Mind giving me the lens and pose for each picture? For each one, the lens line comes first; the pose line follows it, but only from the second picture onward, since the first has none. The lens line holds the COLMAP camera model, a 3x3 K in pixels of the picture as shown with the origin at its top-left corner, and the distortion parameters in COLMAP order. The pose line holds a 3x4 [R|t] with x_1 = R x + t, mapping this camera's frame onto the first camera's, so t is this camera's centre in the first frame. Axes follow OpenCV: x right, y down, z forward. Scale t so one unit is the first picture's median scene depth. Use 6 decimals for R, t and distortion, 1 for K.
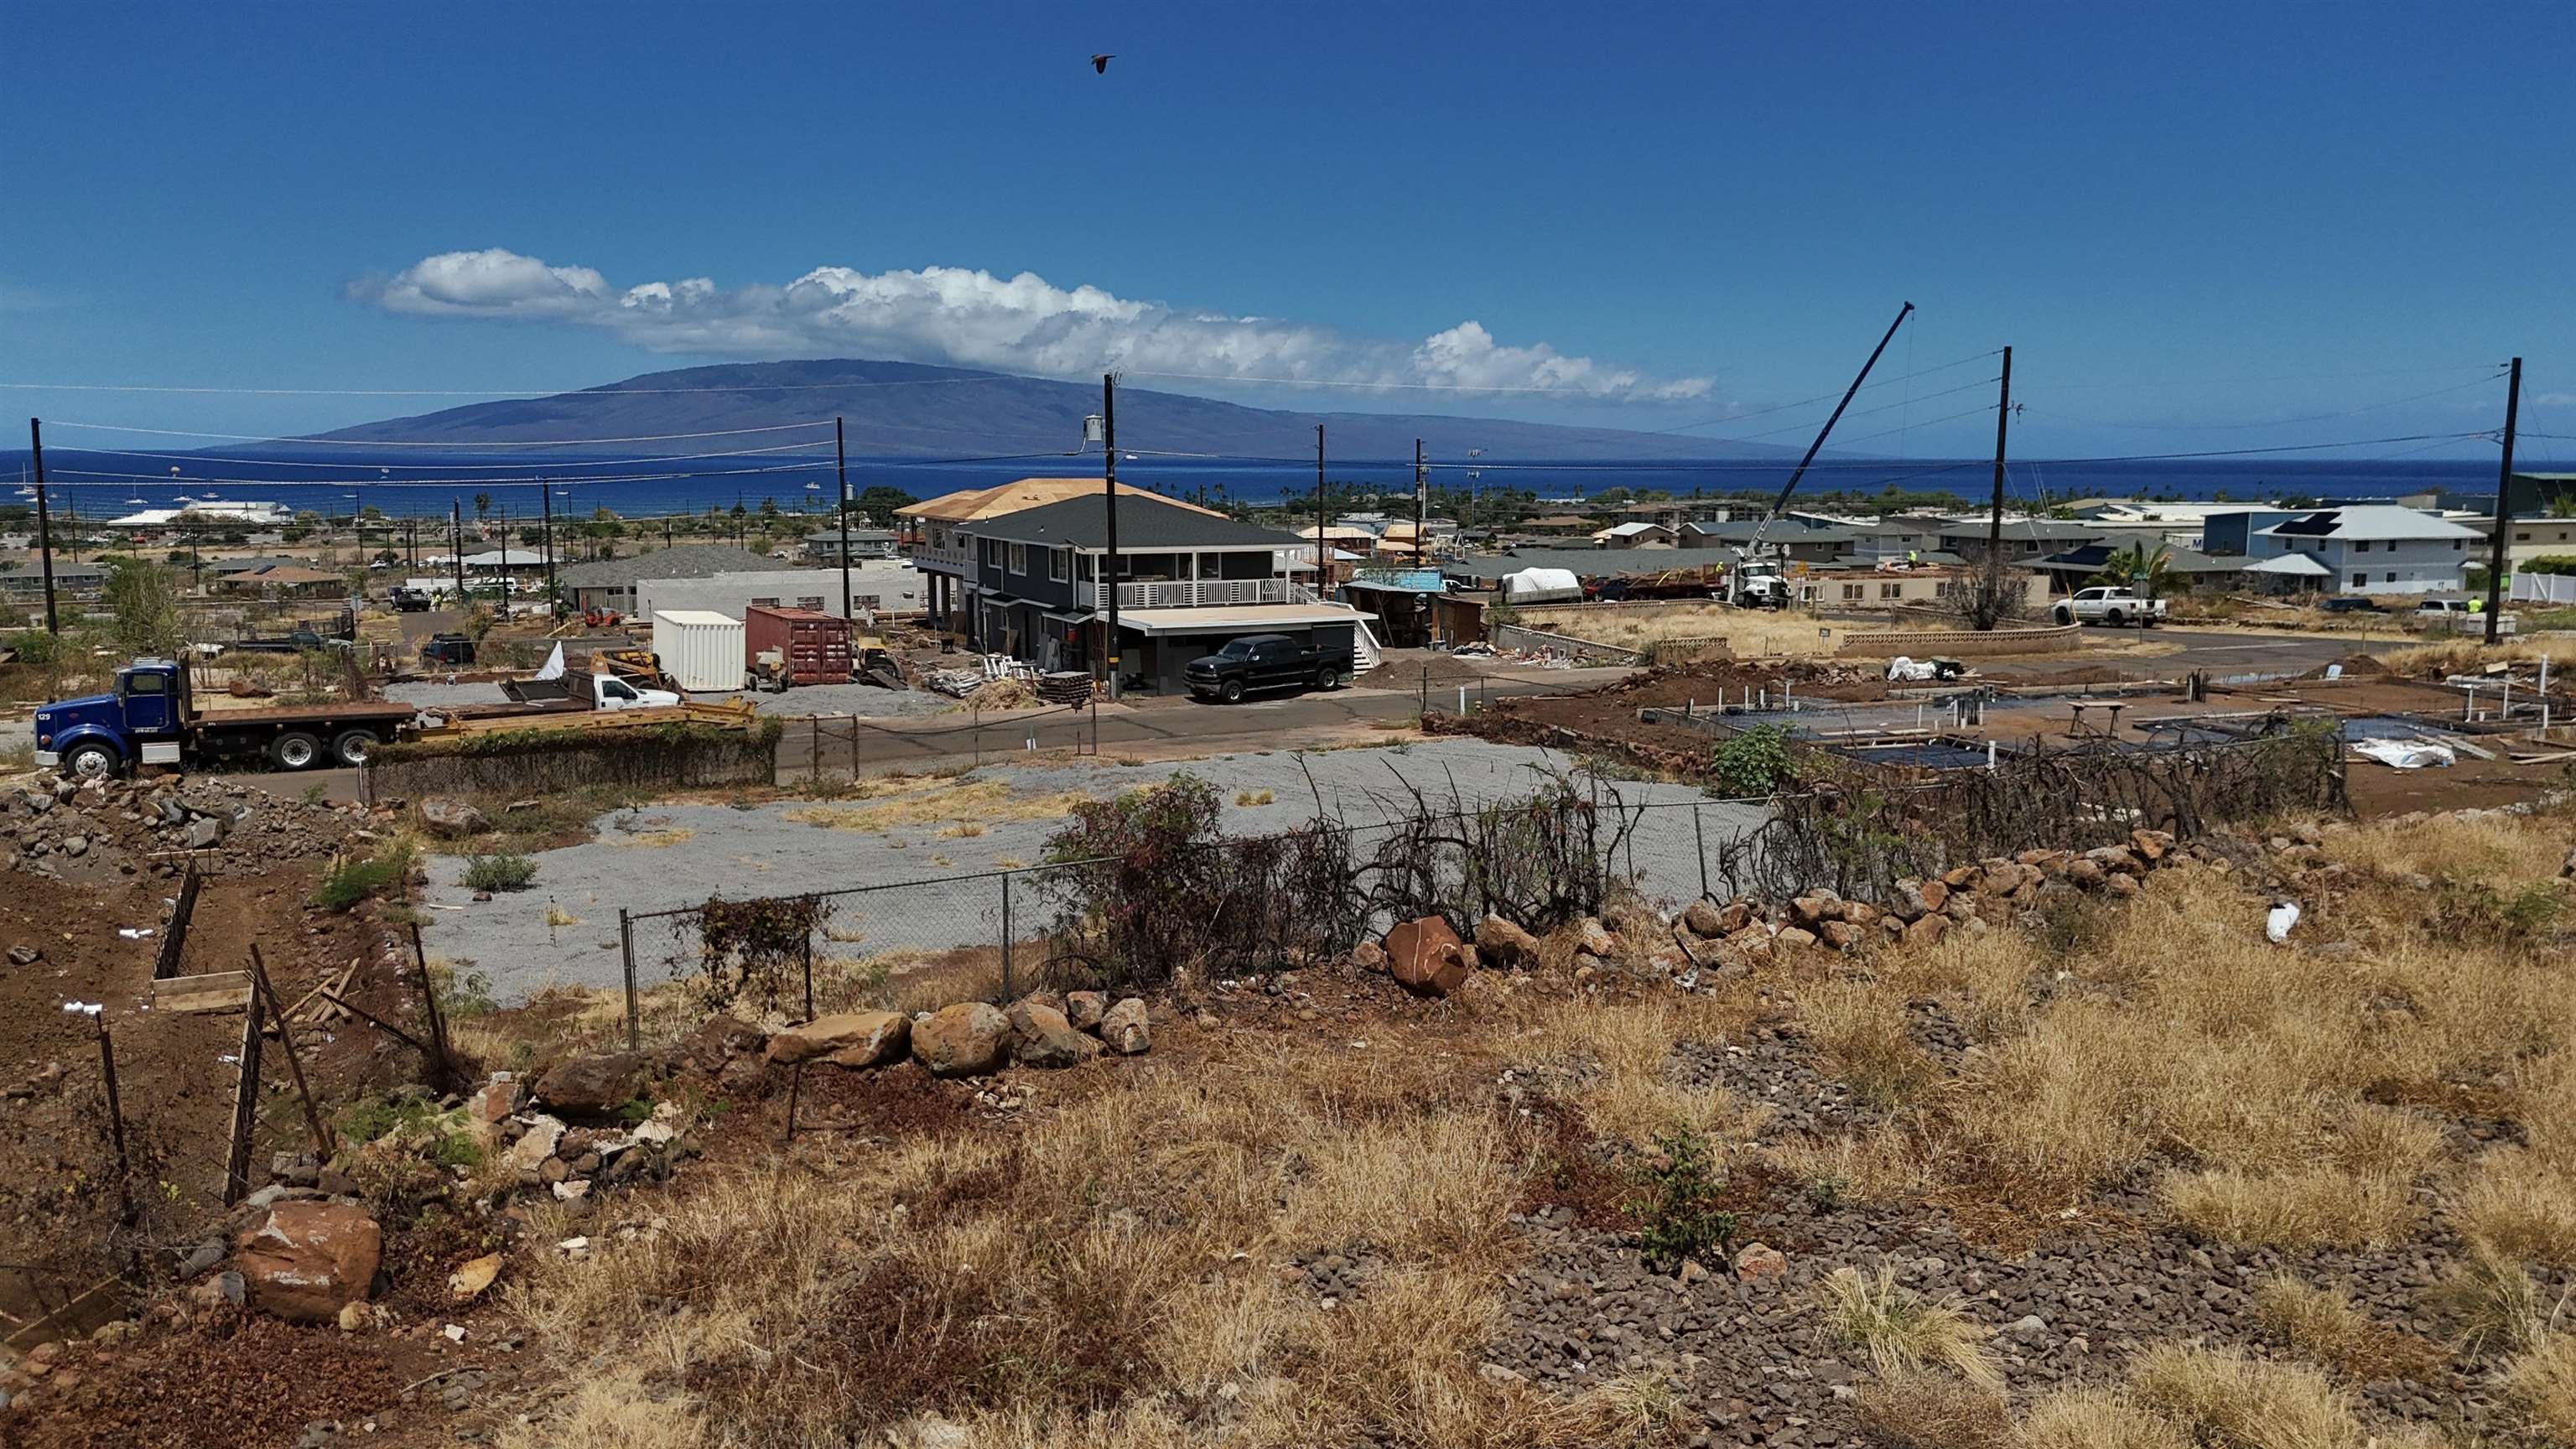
lens RADIAL K [[1879.8, 0, 1294.3], [0, 1879.8, 713.3], [0, 0, 1]] dist [0.074840, -0.070690]
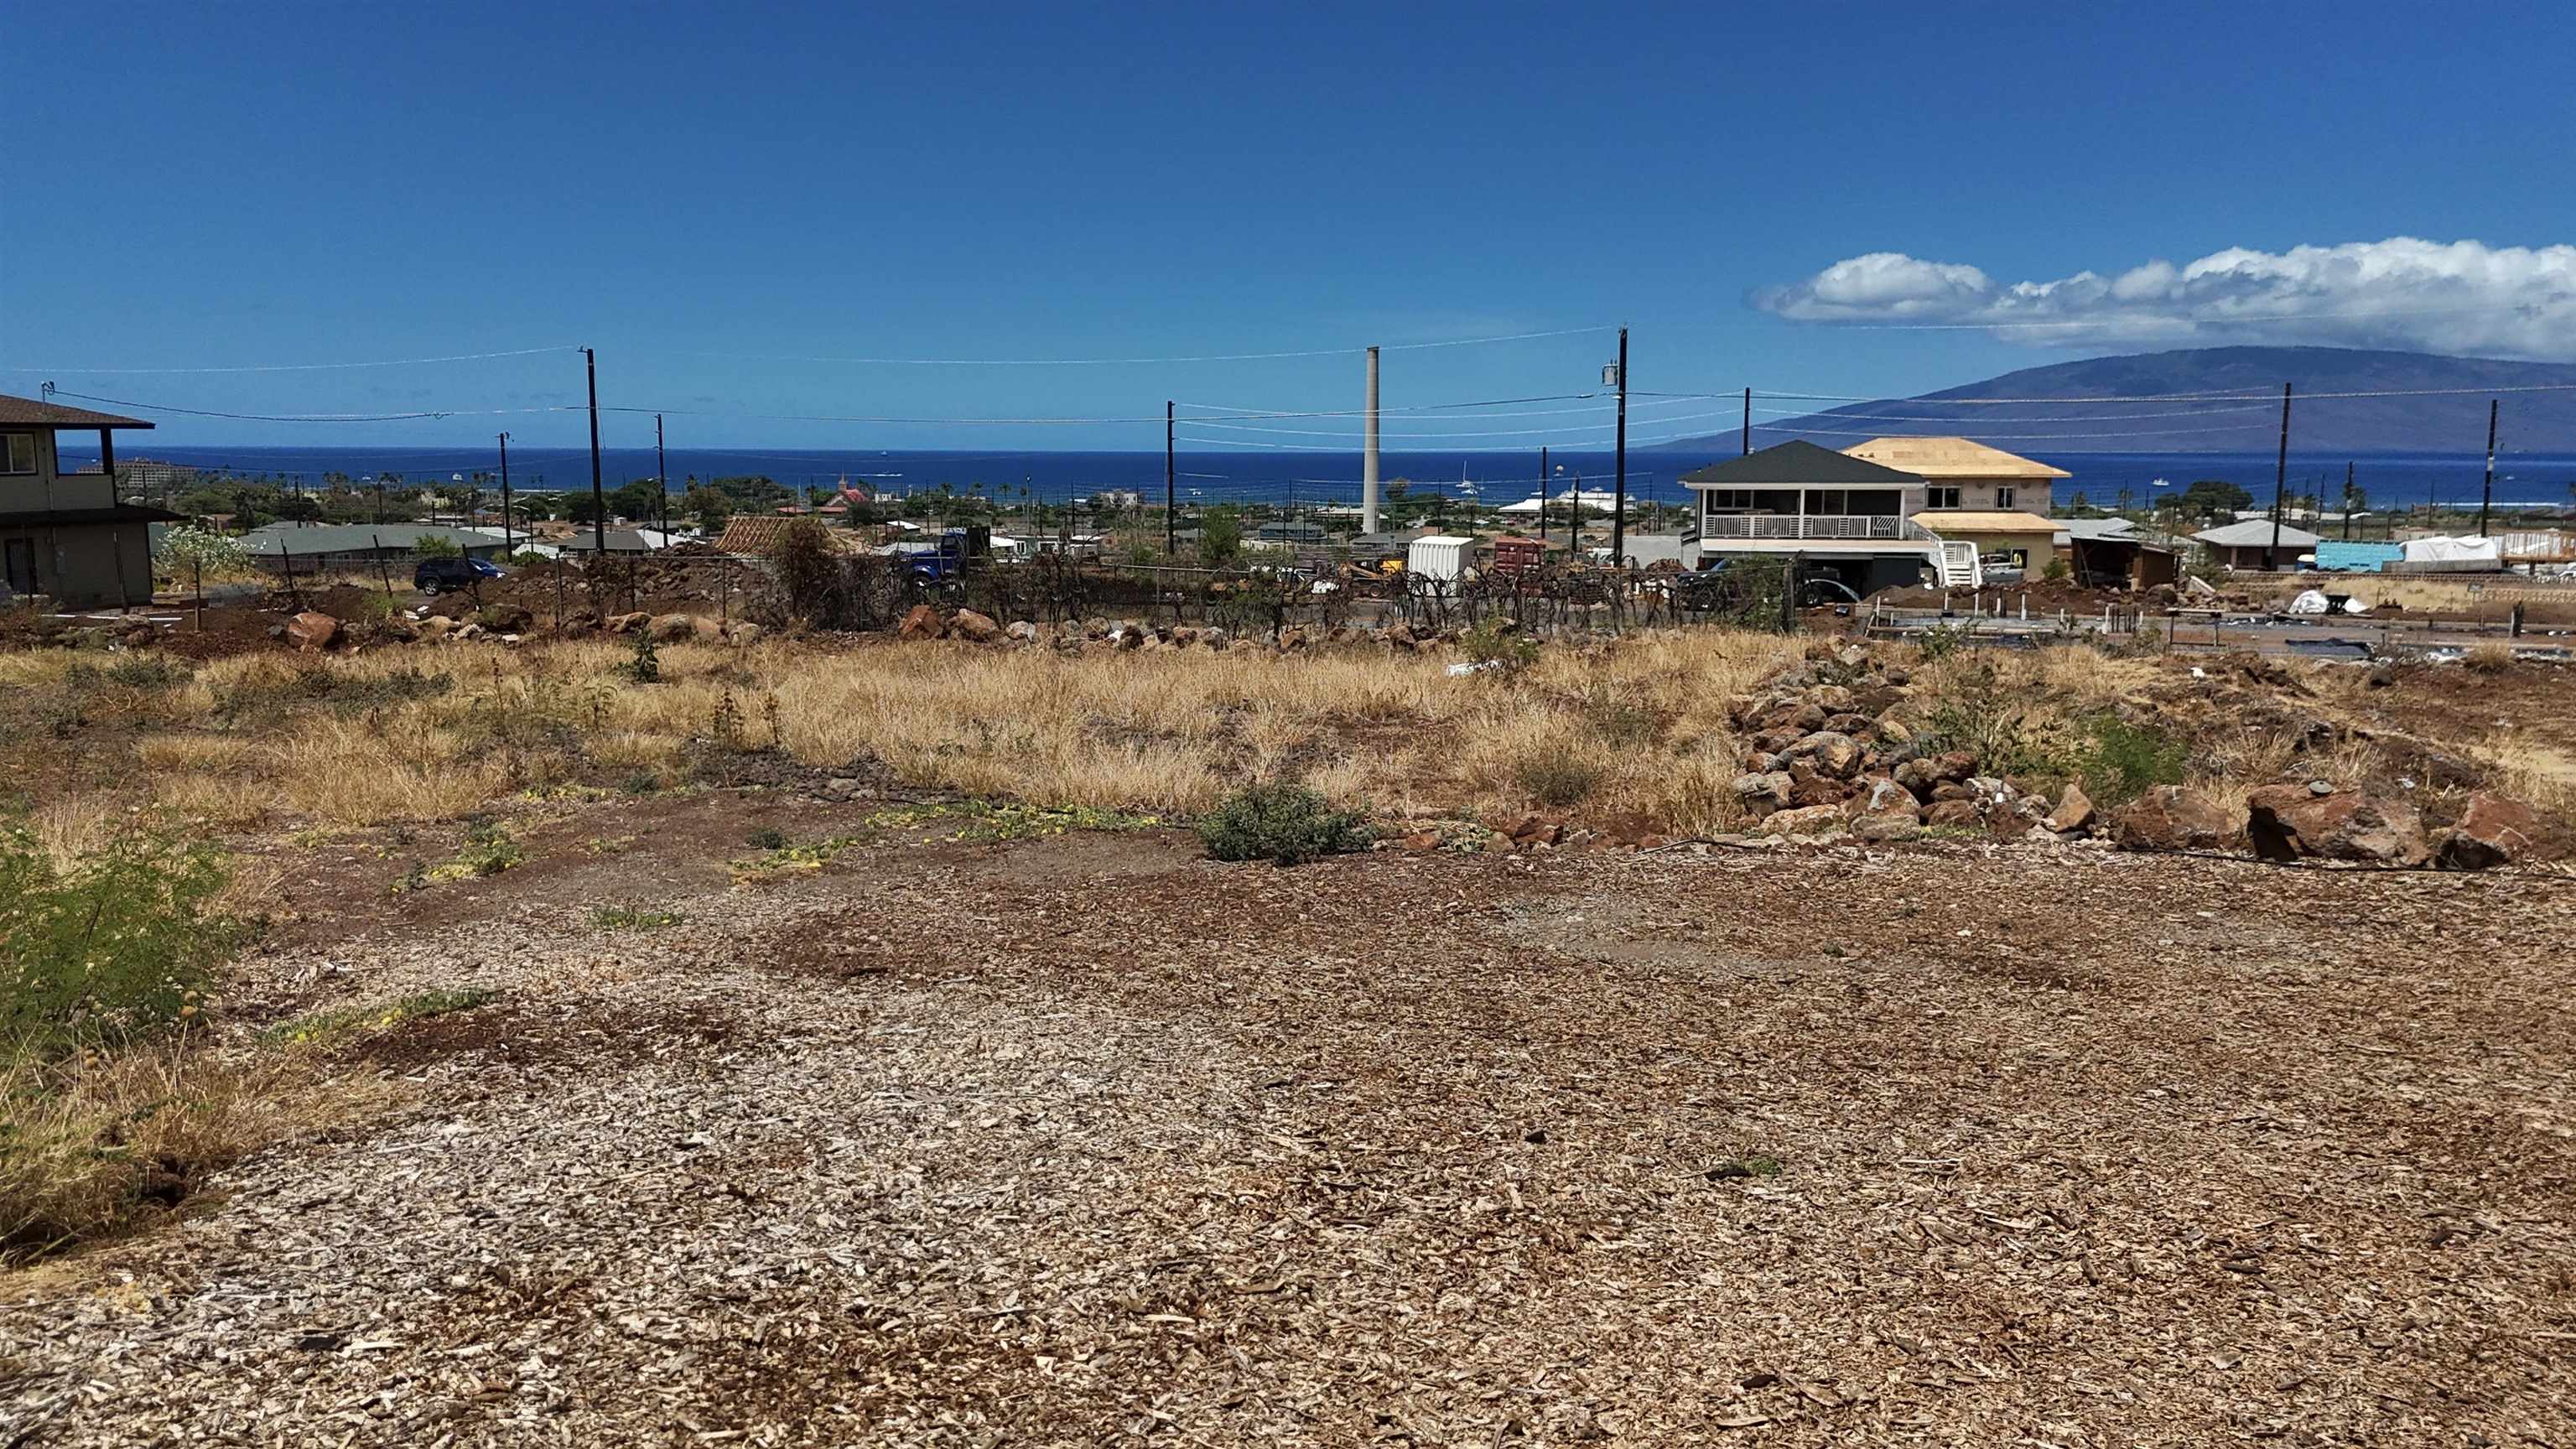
lens RADIAL K [[1879.8, 0, 1294.3], [0, 1879.8, 713.3], [0, 0, 1]] dist [0.074840, -0.070690]
pose [[0.780543, 0.084789, -0.619325, 0.397782], [-0.083656, 0.996015, 0.030928, 0.034606], [0.619479, 0.027670, 0.784525, -0.047774]]
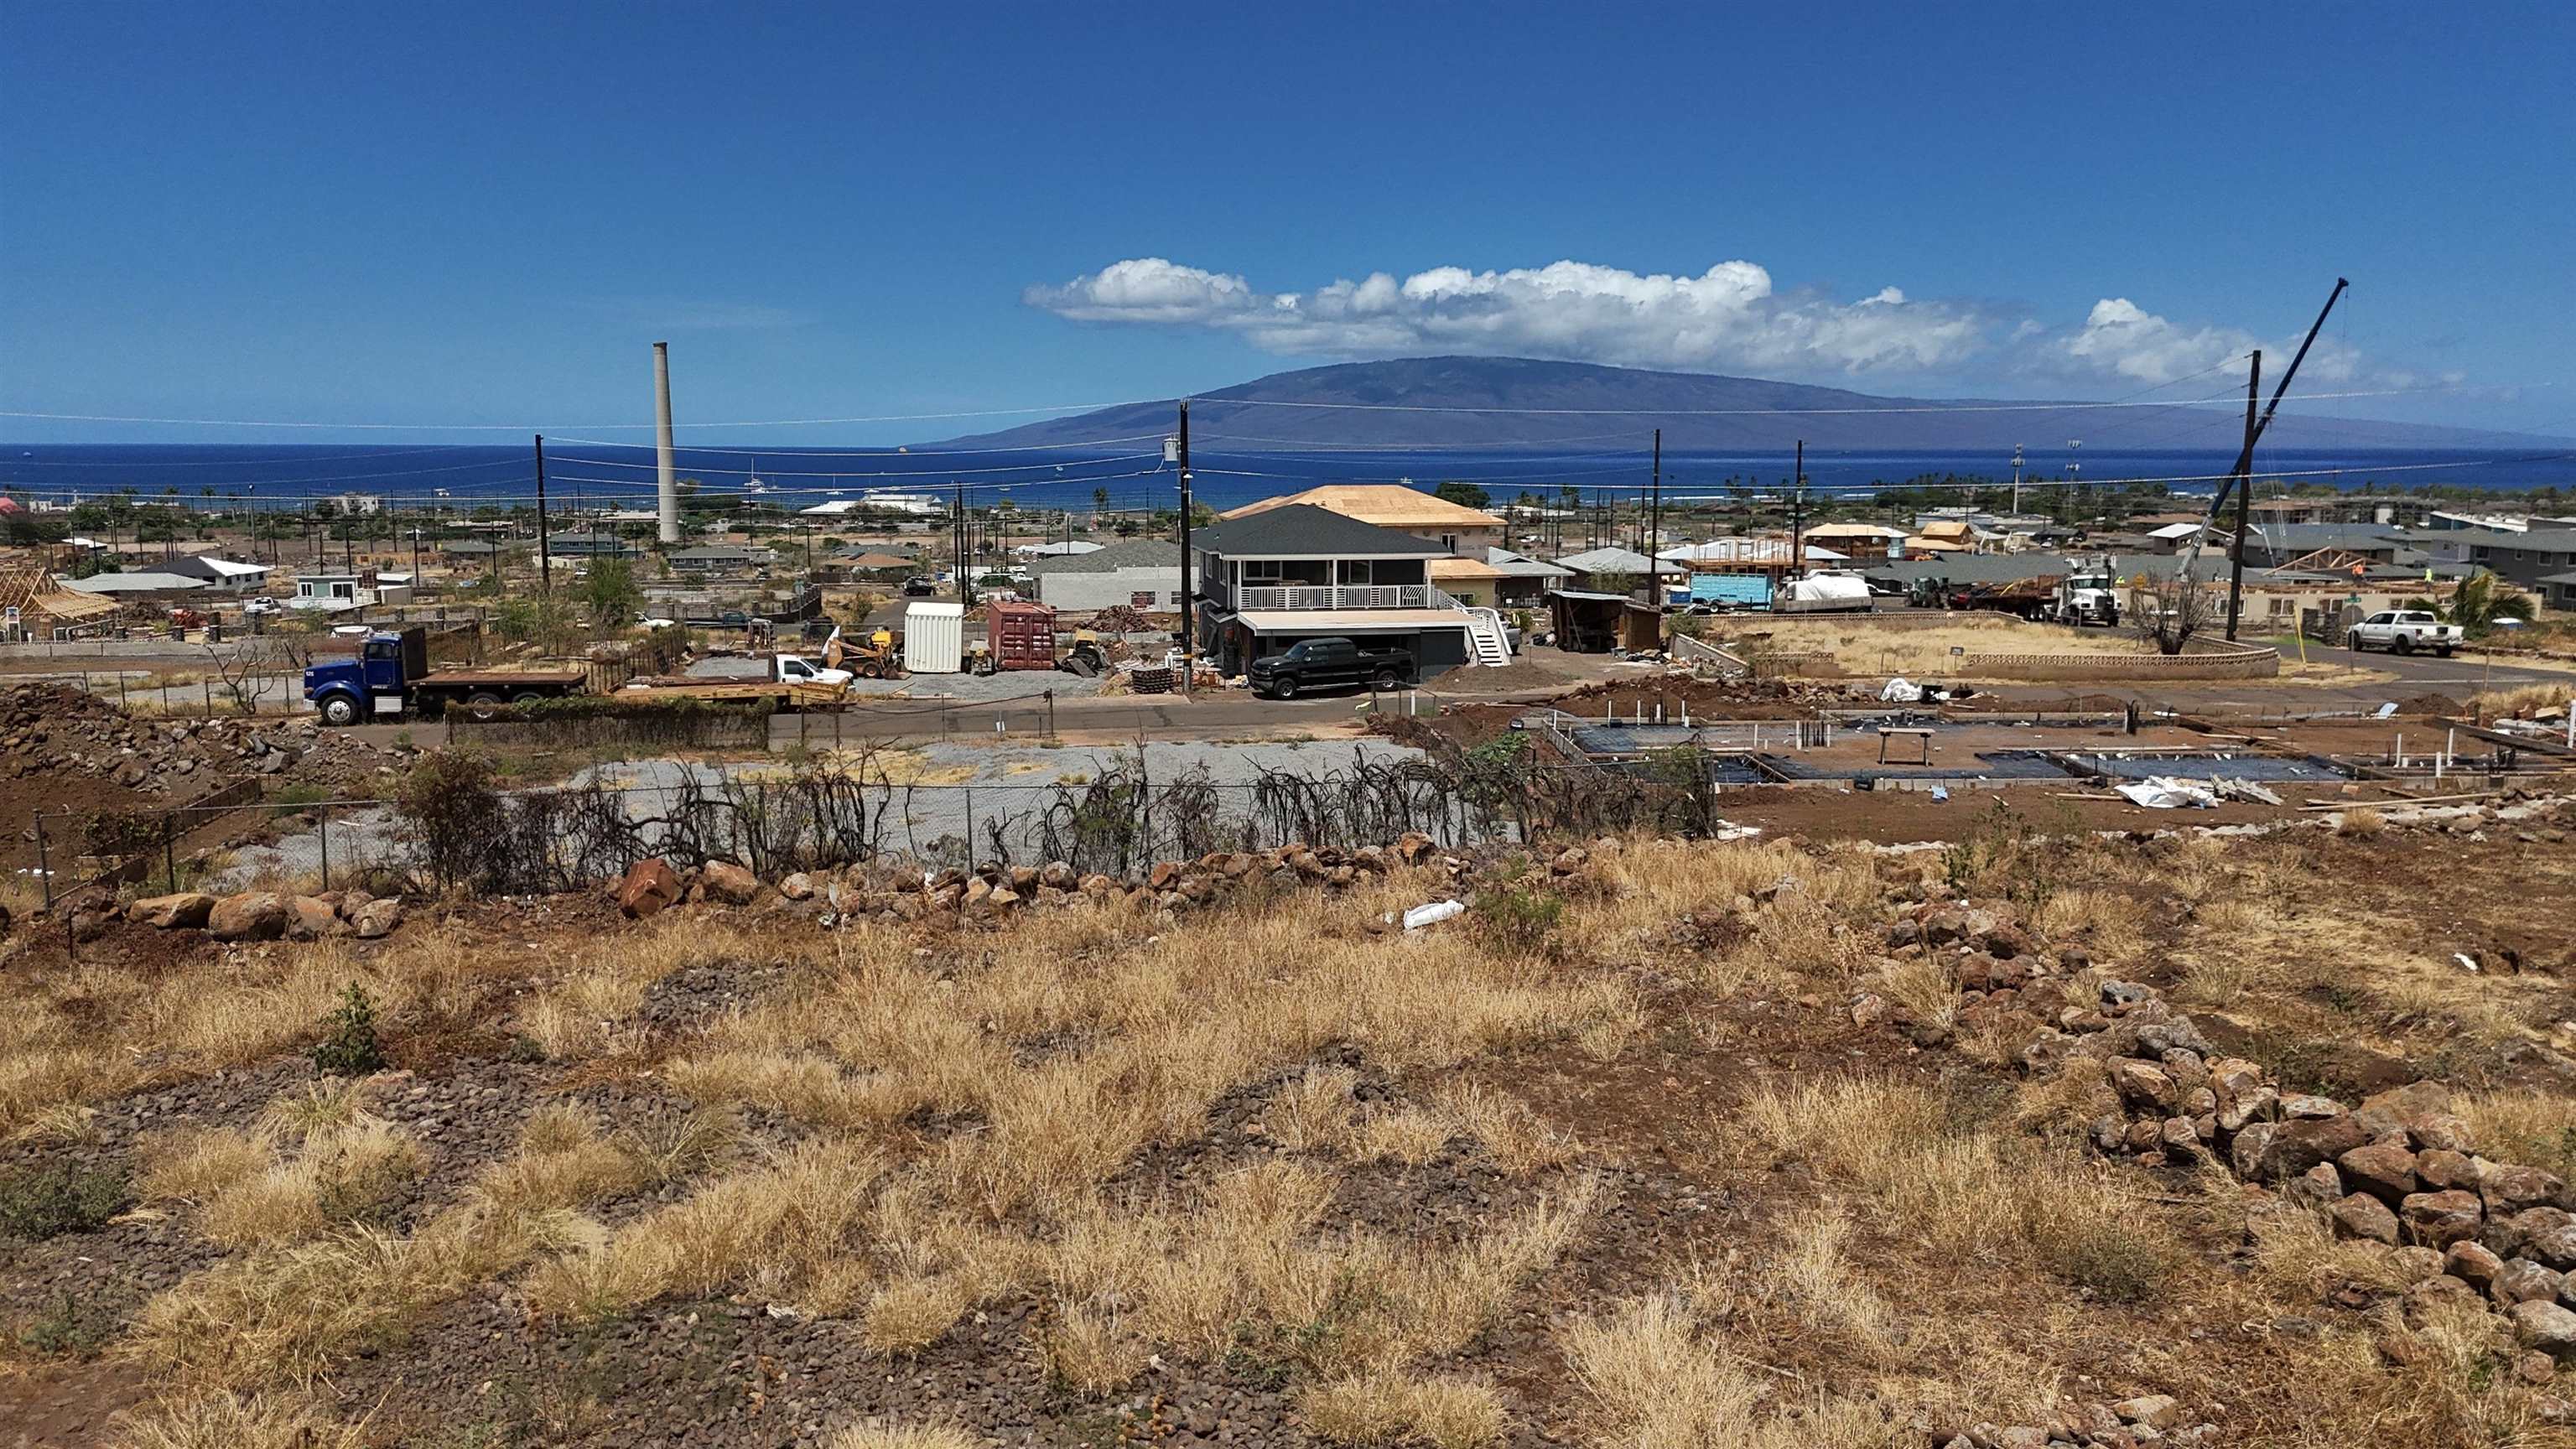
lens RADIAL K [[1879.8, 0, 1294.3], [0, 1879.8, 713.3], [0, 0, 1]] dist [0.074840, -0.070690]
pose [[0.952905, 0.040690, -0.300528, 0.244434], [-0.039617, 0.999168, 0.009666, -0.006515], [0.300671, 0.002696, 0.953724, -0.035060]]
